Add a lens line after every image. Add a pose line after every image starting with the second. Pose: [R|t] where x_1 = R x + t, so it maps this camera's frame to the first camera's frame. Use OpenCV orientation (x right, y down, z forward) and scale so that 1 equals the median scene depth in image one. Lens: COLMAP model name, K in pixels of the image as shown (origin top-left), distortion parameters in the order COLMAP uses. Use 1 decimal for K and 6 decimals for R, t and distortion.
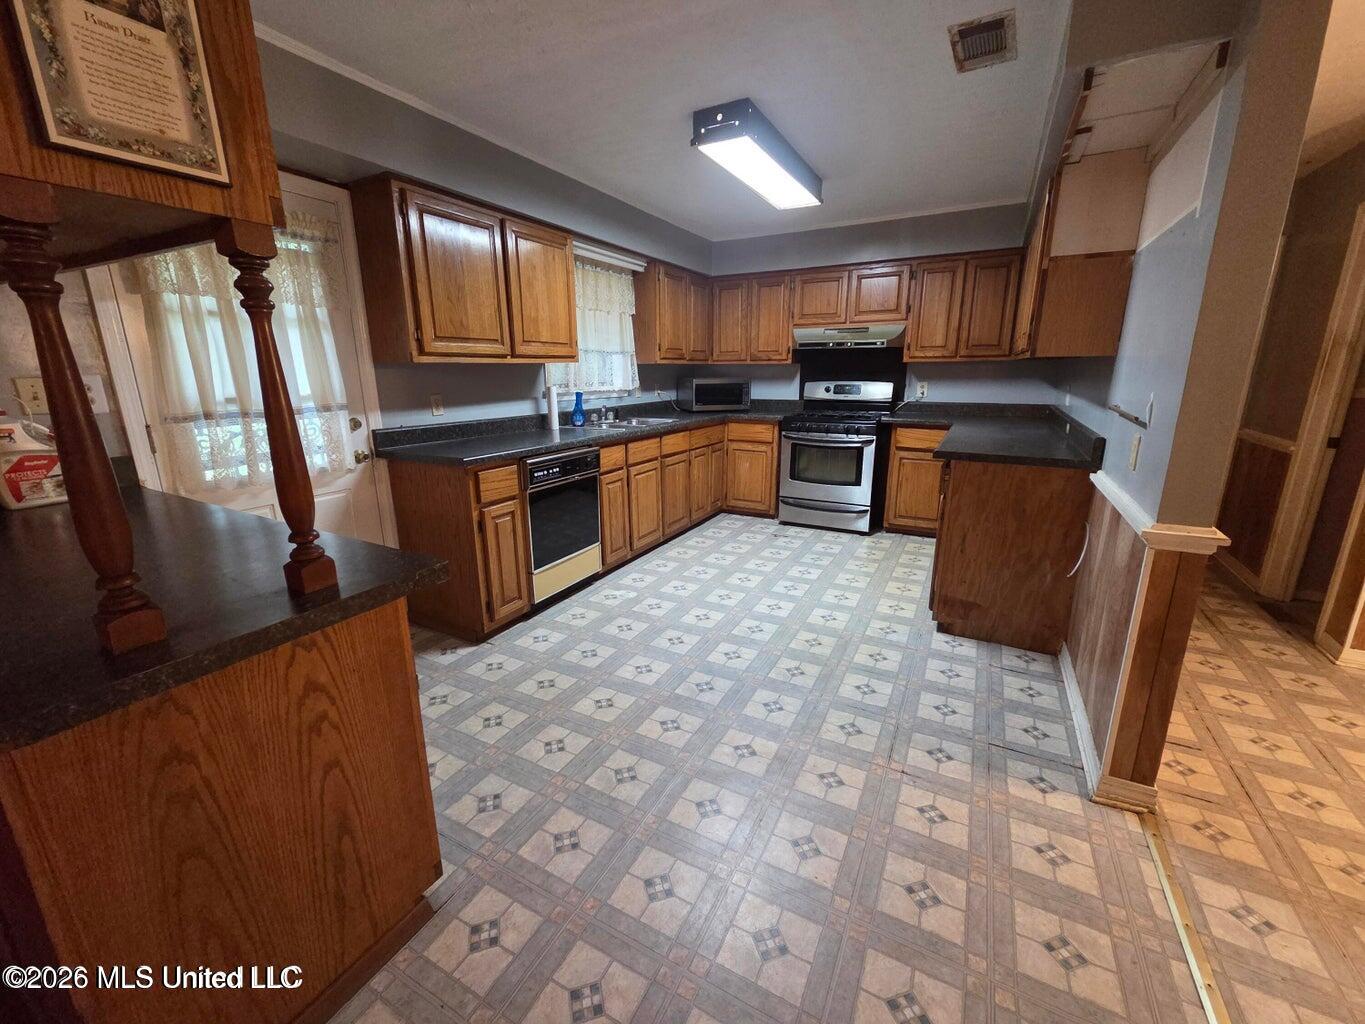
lens RADIAL K [[557.5, 0, 678.5], [0, 557.5, 507.5], [0, 0, 1]] dist [0.010222, -0.003680]
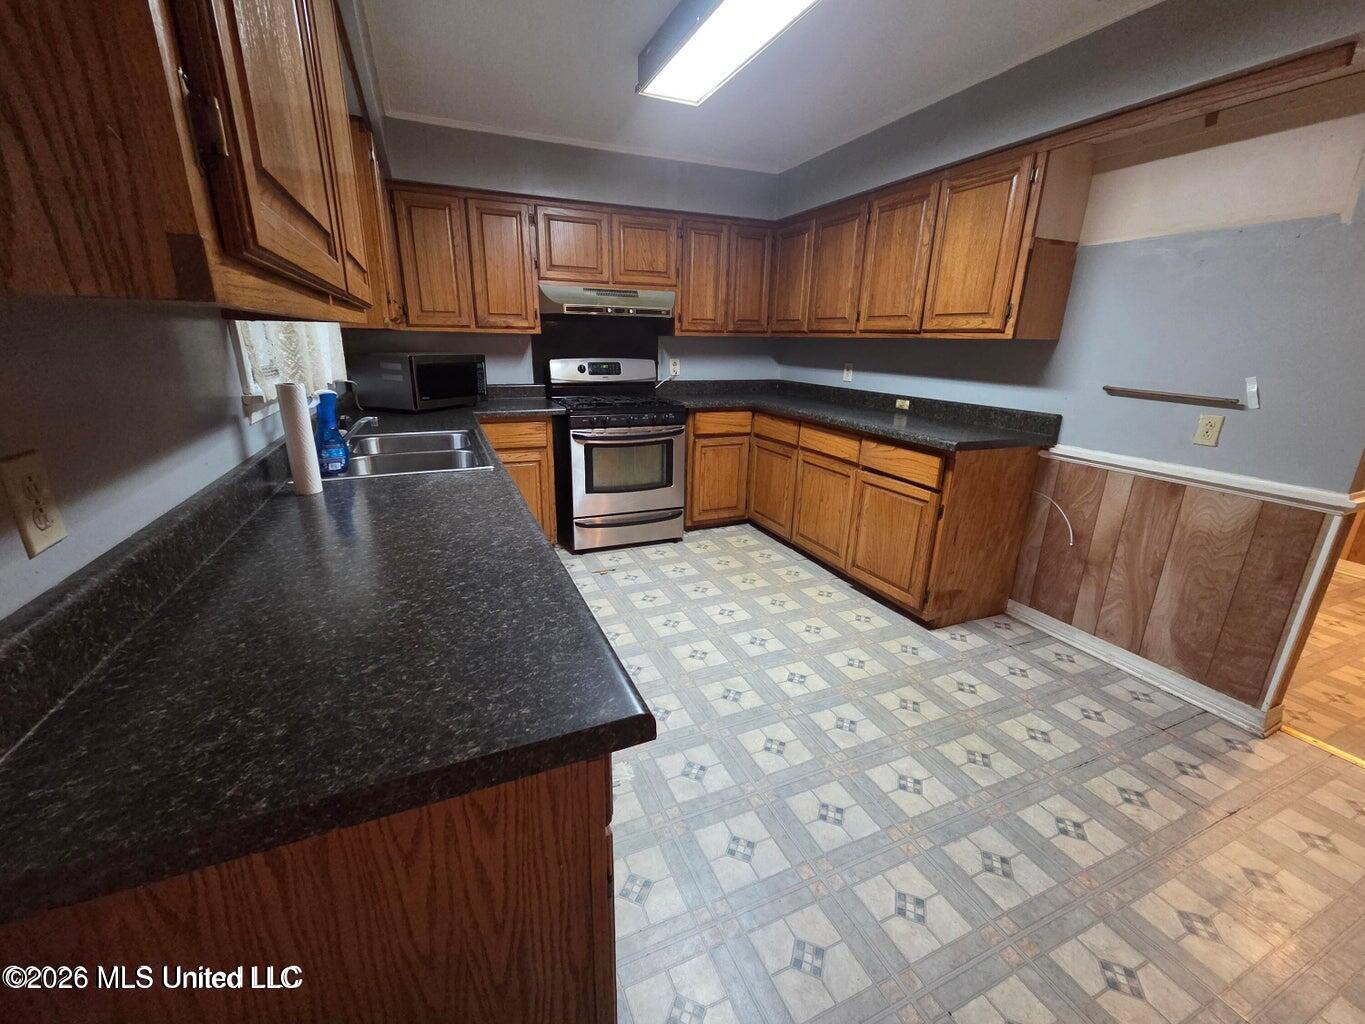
lens RADIAL K [[557.5, 0, 678.5], [0, 557.5, 507.5], [0, 0, 1]] dist [0.010222, -0.003680]
pose [[0.619634, -0.211440, 0.755875, -0.397997], [0.170876, 0.976273, 0.133014, -0.151530], [-0.766065, 0.046741, 0.641062, 0.598494]]
